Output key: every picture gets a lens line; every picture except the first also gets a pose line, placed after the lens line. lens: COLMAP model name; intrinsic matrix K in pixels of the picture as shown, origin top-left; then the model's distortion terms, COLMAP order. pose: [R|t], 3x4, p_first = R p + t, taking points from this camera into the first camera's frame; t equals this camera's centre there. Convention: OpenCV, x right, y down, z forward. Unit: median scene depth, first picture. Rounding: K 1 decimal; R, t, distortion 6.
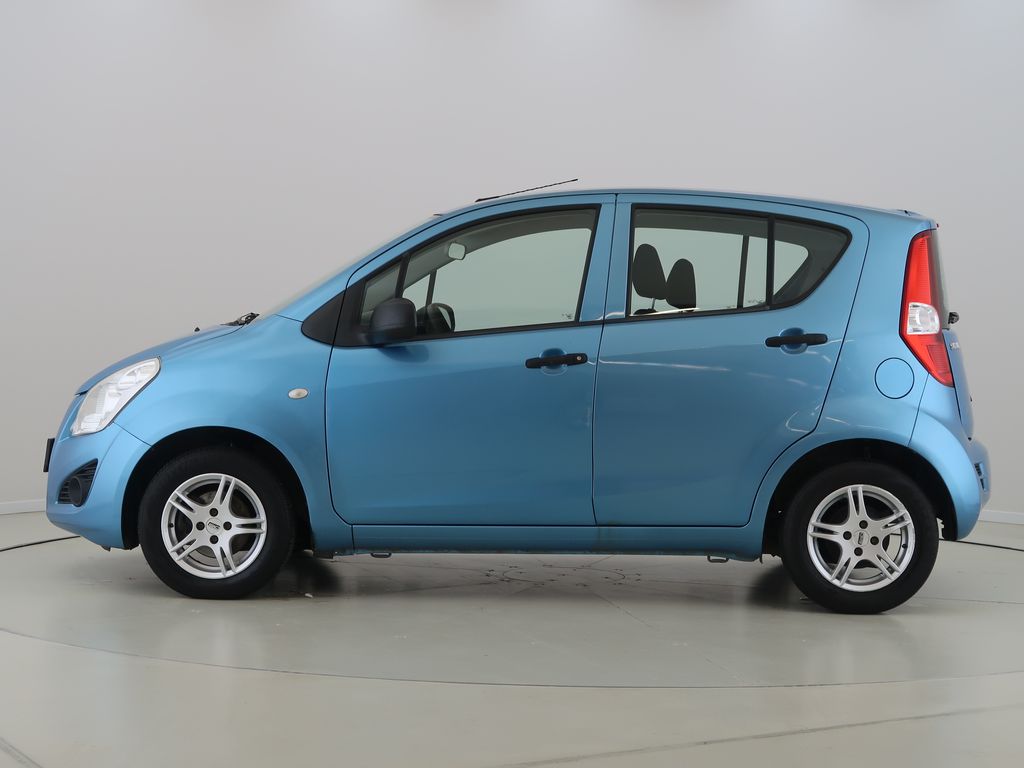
lens RADIAL K [[604.6, 0, 512.0], [0, 604.6, 384.0], [0, 0, 1]] dist [0.003293, 0.001189]
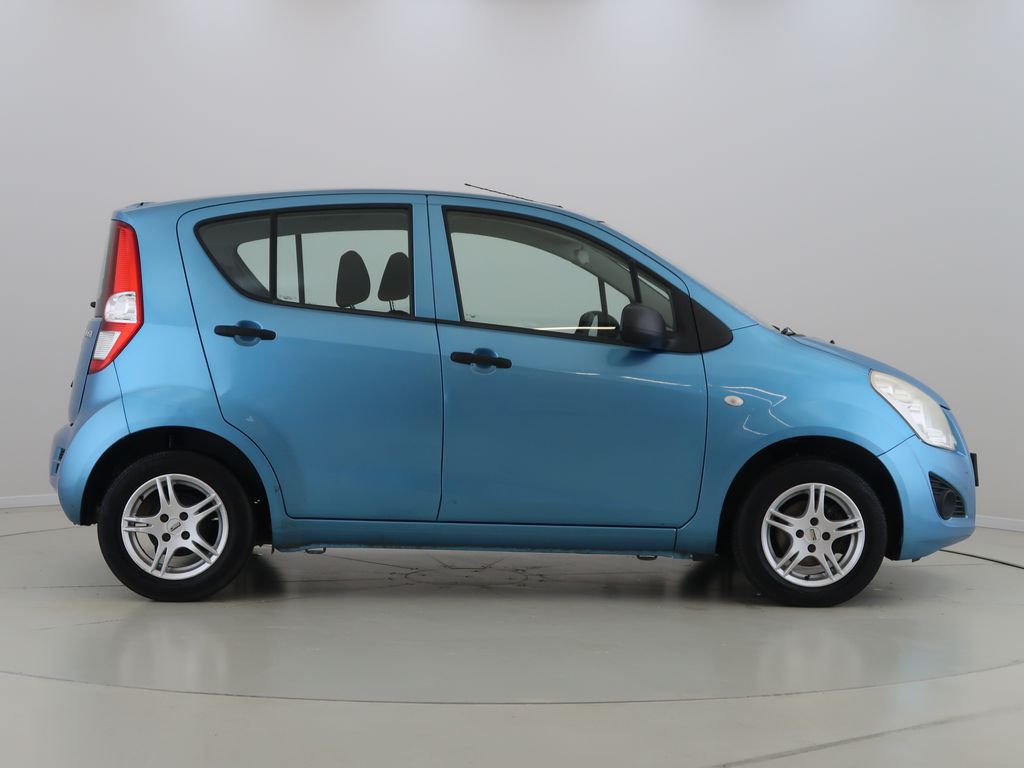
lens RADIAL K [[586.2, 0, 512.0], [0, 586.2, 384.0], [0, 0, 1]] dist [0.101349, -0.000093]
pose [[0.999873, -0.000477, 0.015911, 0.101883], [0.000447, 0.999998, 0.001873, 0.001097], [-0.015912, -0.001866, 0.999872, -0.002467]]
